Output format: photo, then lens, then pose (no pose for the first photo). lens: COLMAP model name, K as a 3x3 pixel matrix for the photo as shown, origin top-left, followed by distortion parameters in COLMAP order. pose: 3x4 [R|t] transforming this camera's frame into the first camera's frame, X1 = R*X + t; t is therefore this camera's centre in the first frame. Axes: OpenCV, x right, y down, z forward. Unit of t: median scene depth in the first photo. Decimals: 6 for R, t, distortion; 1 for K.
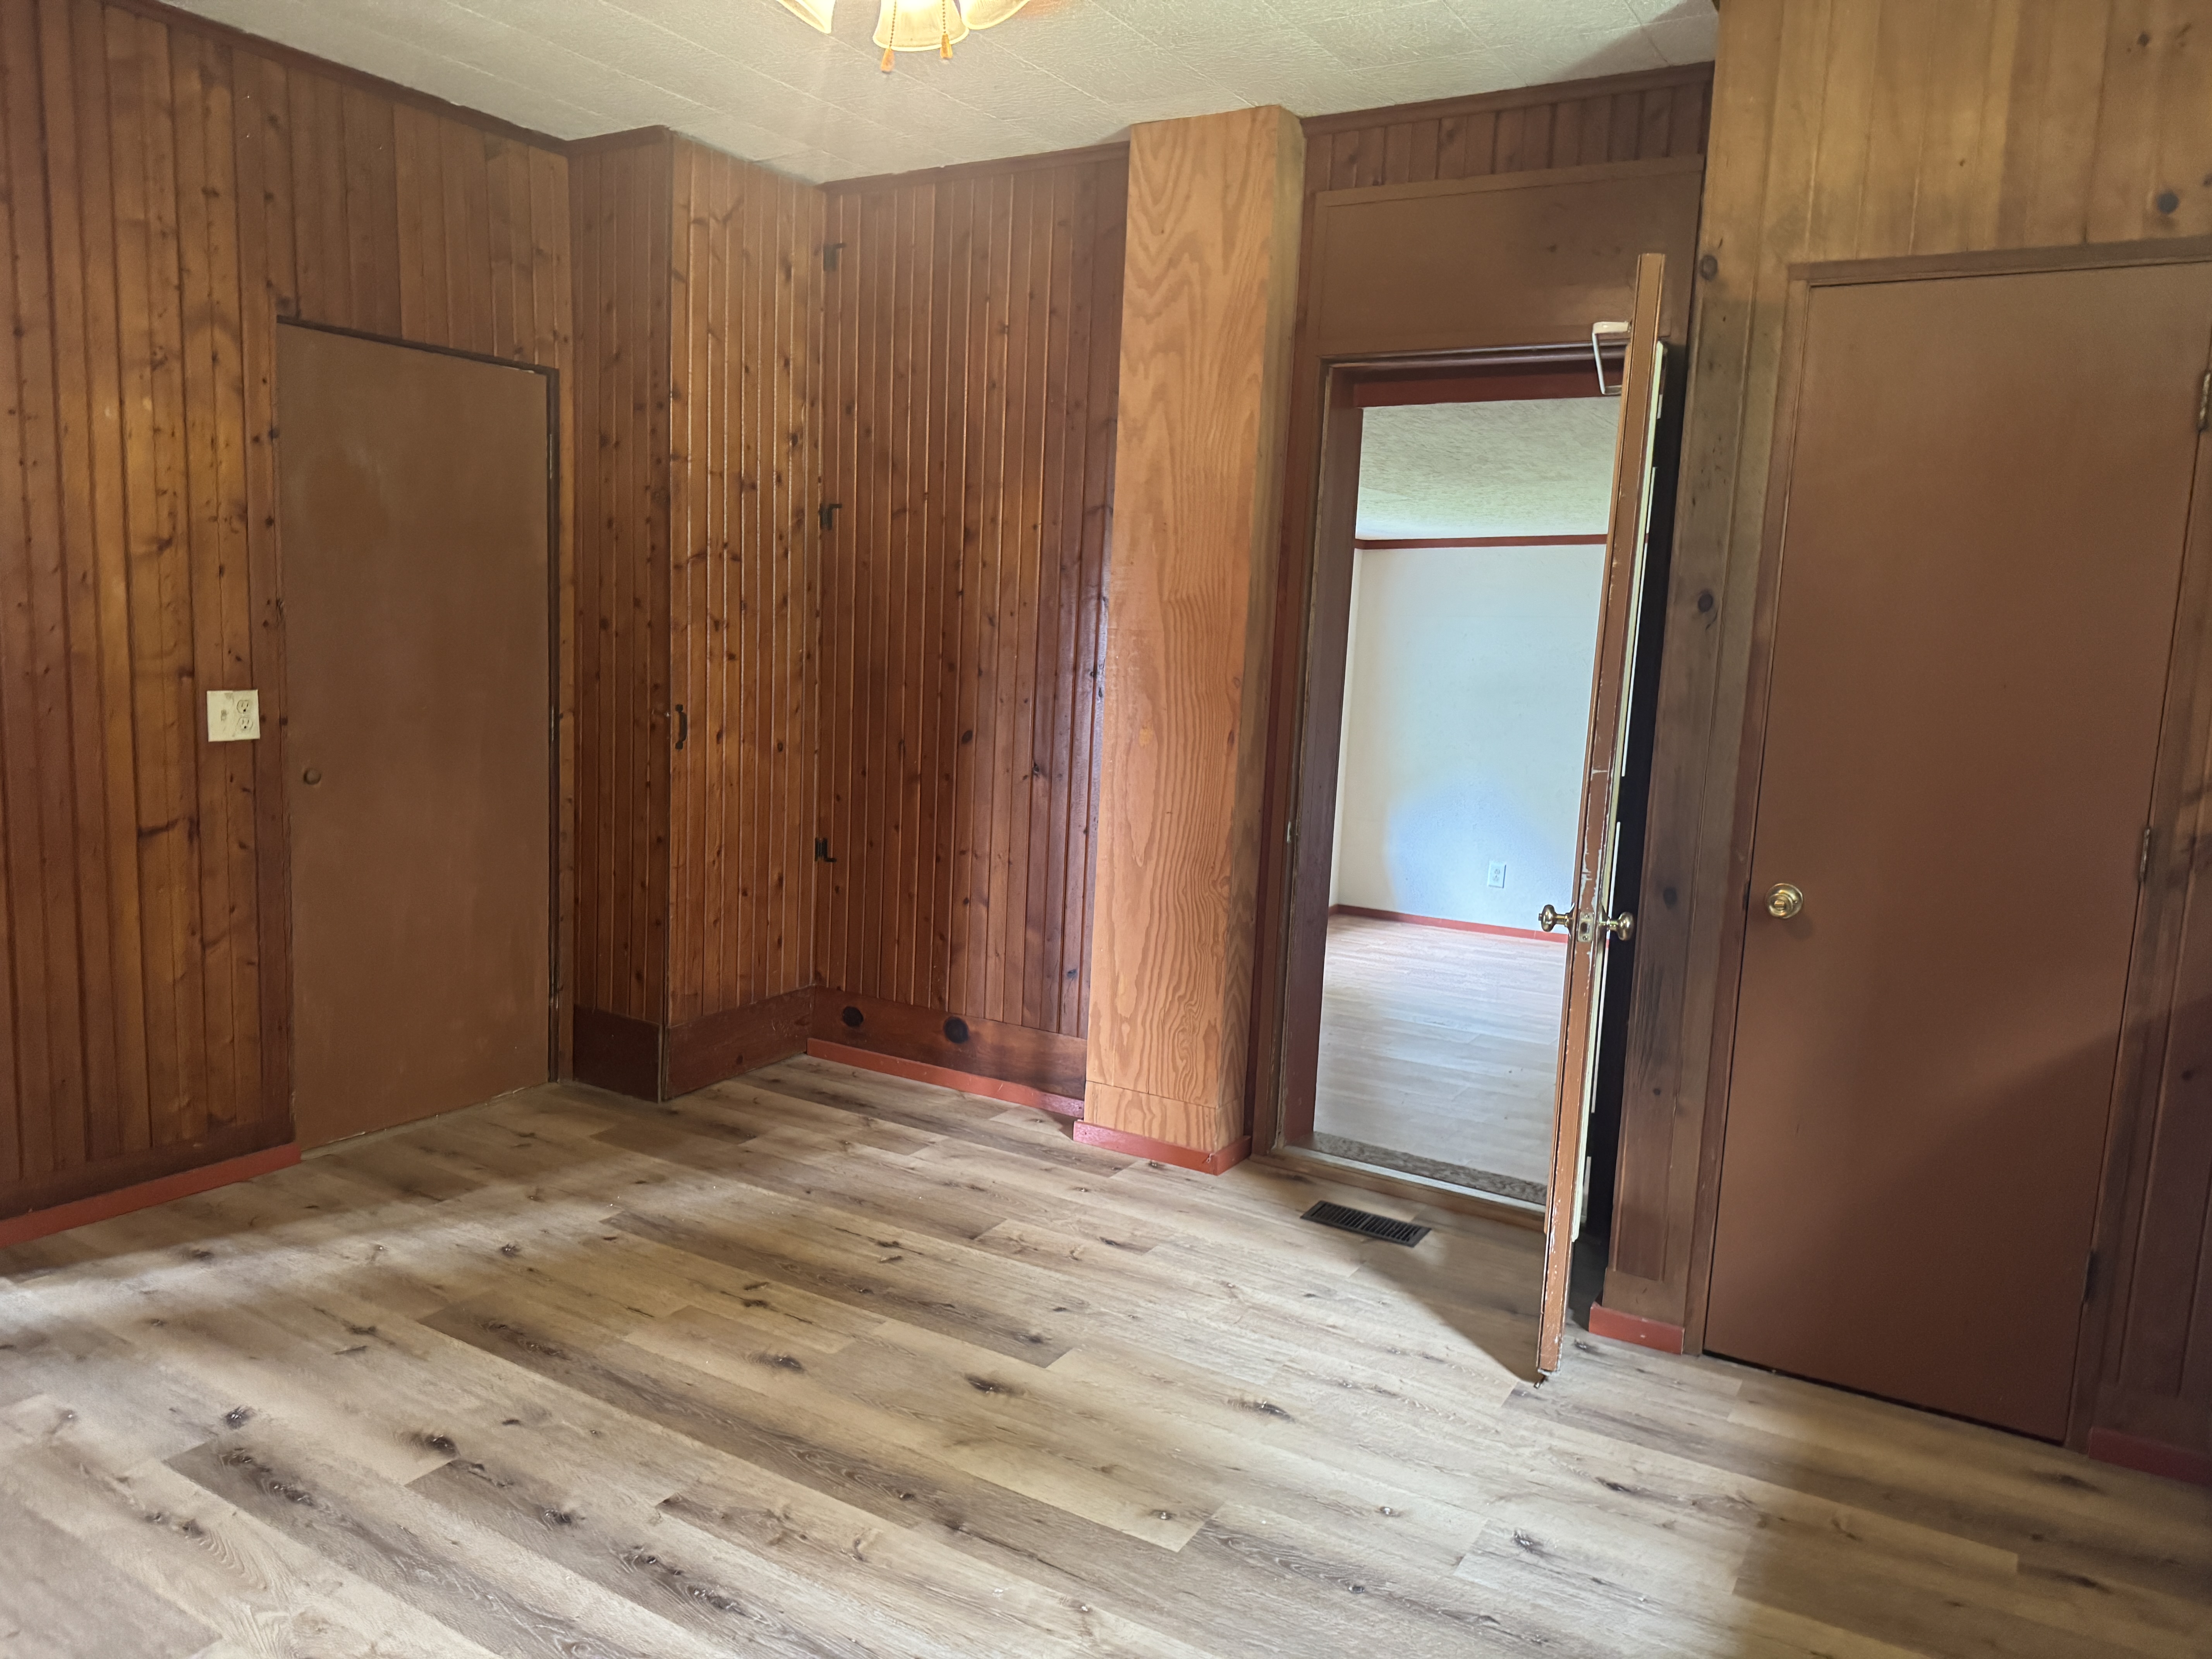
lens RADIAL K [[1556.7, 0, 1096.8], [0, 1556.7, 810.0], [0, 0, 1]] dist [0.113385, -0.161703]
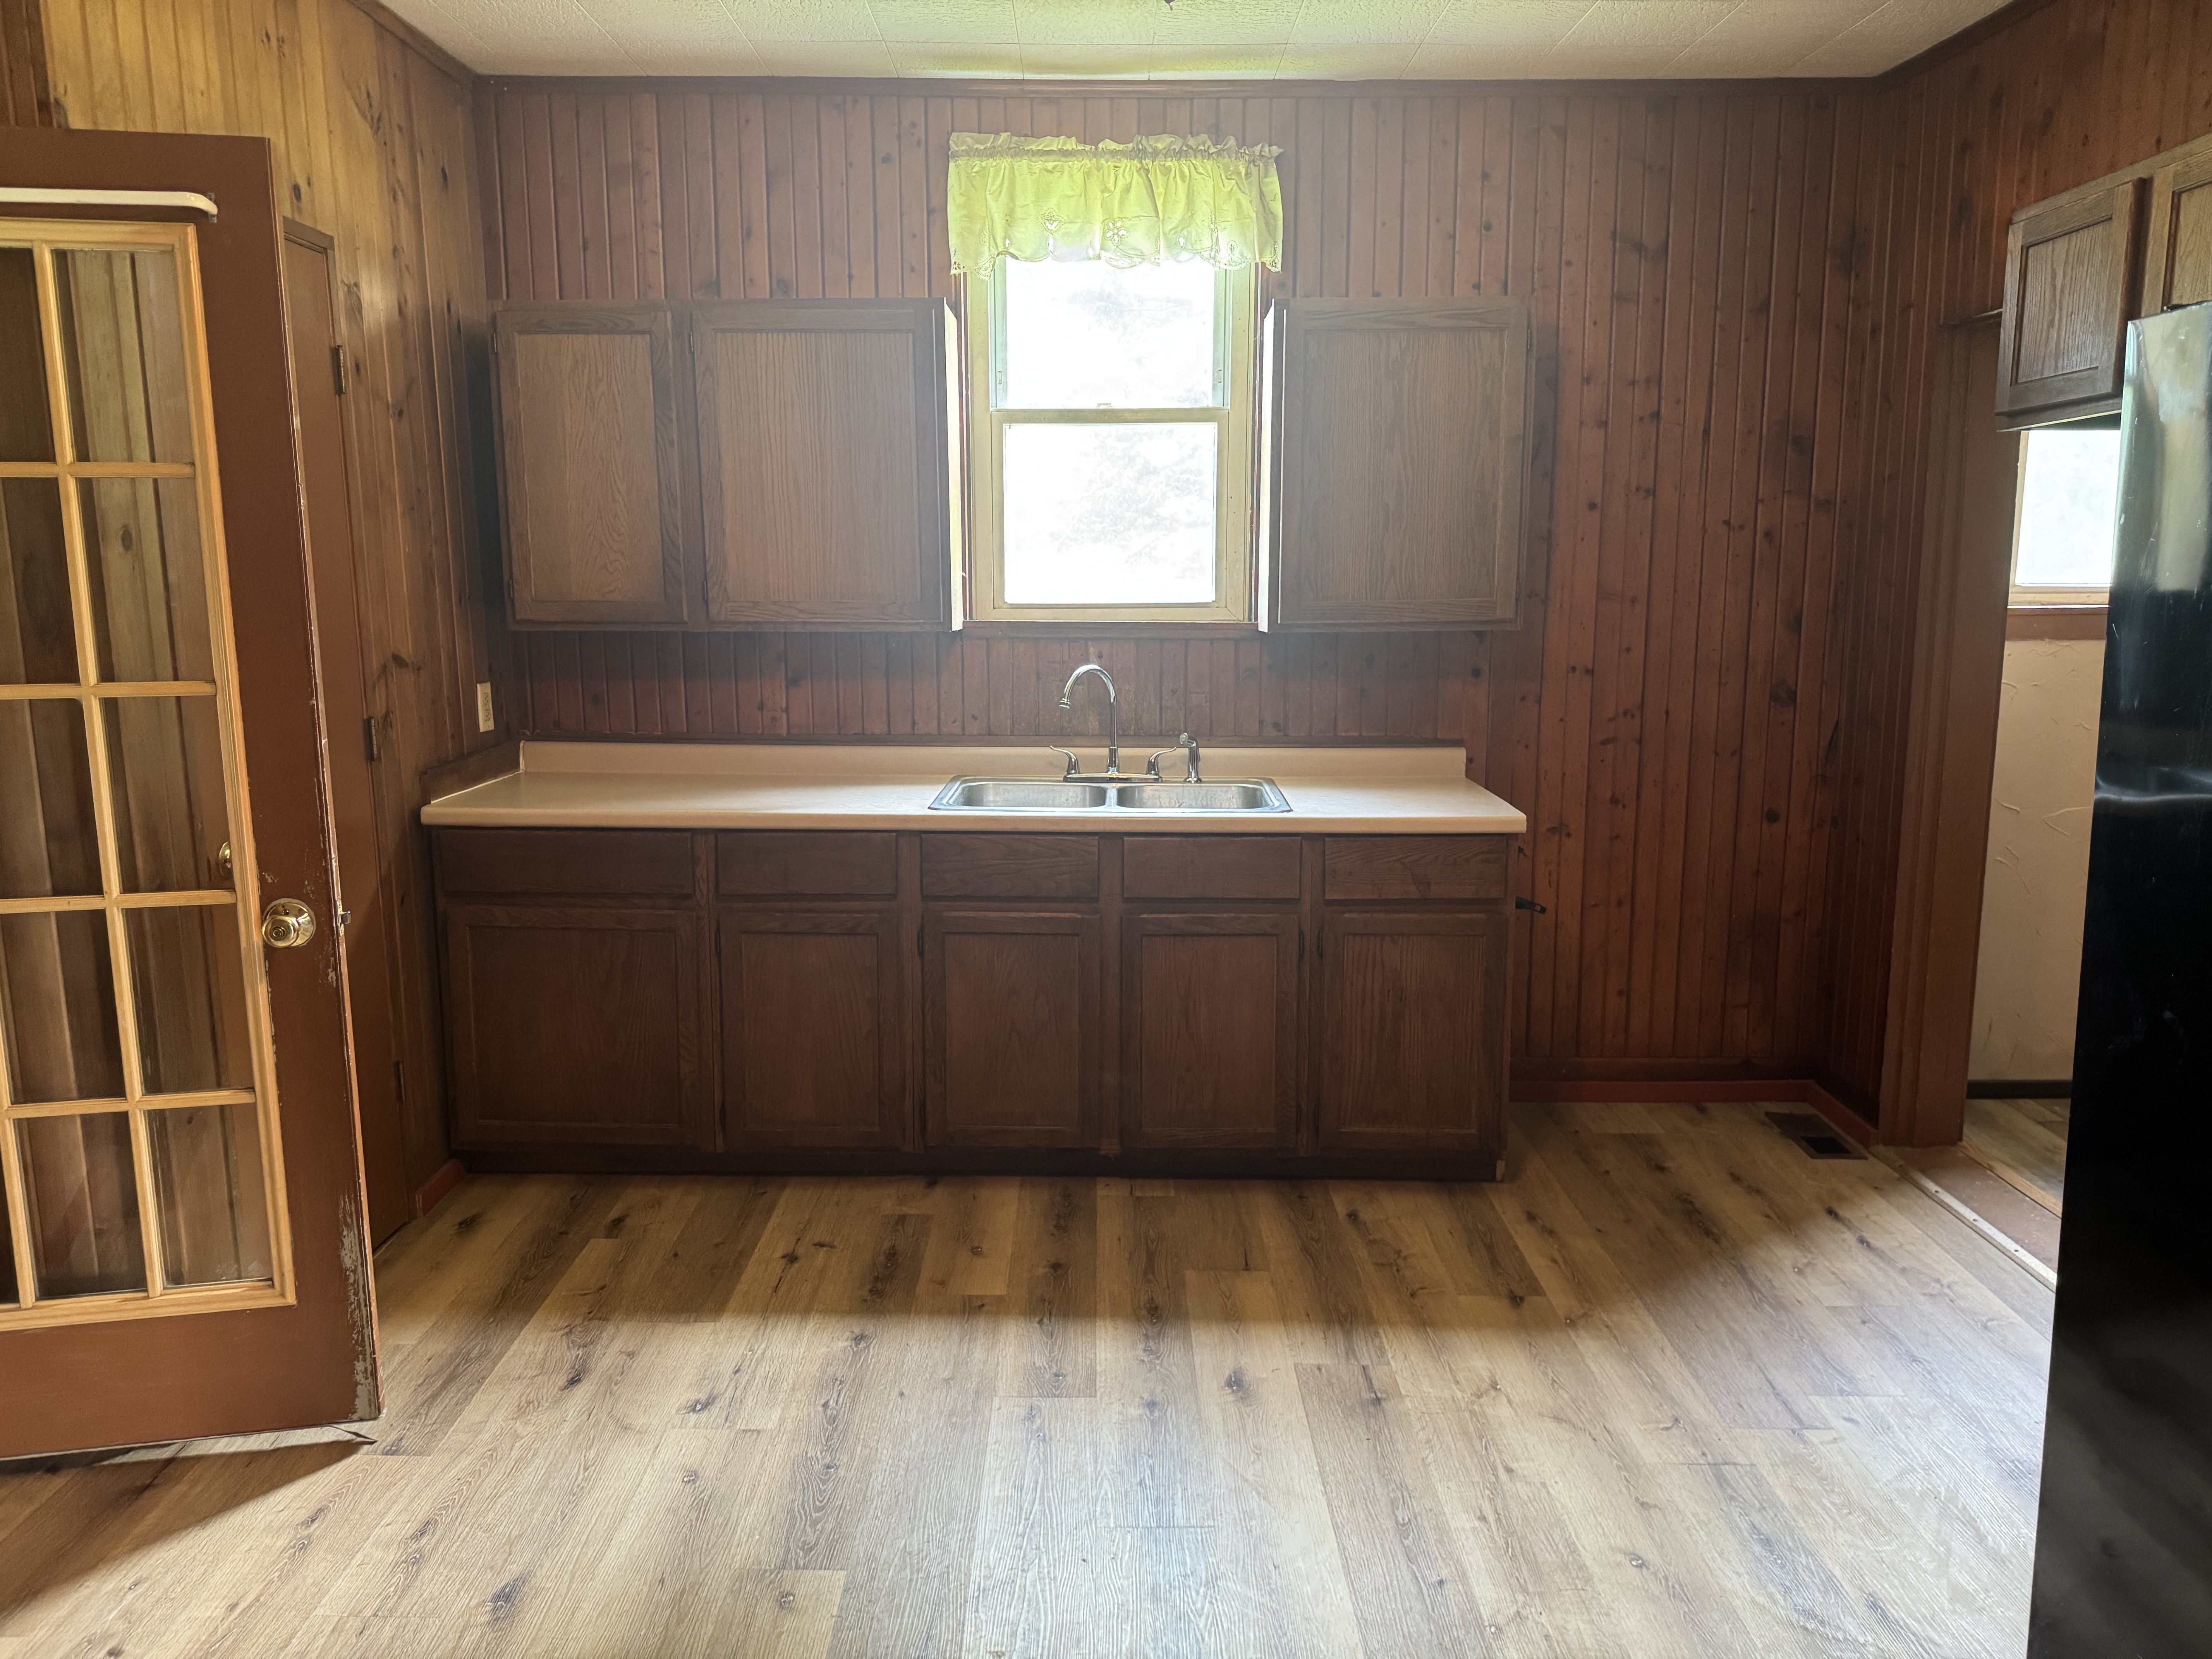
lens RADIAL K [[1556.7, 0, 1096.8], [0, 1556.7, 810.0], [0, 0, 1]] dist [0.113385, -0.161703]
pose [[-0.511800, -0.171357, 0.841842, -0.711558], [0.089850, 0.963856, 0.250817, -0.184456], [-0.854393, 0.204008, -0.477905, 1.183739]]
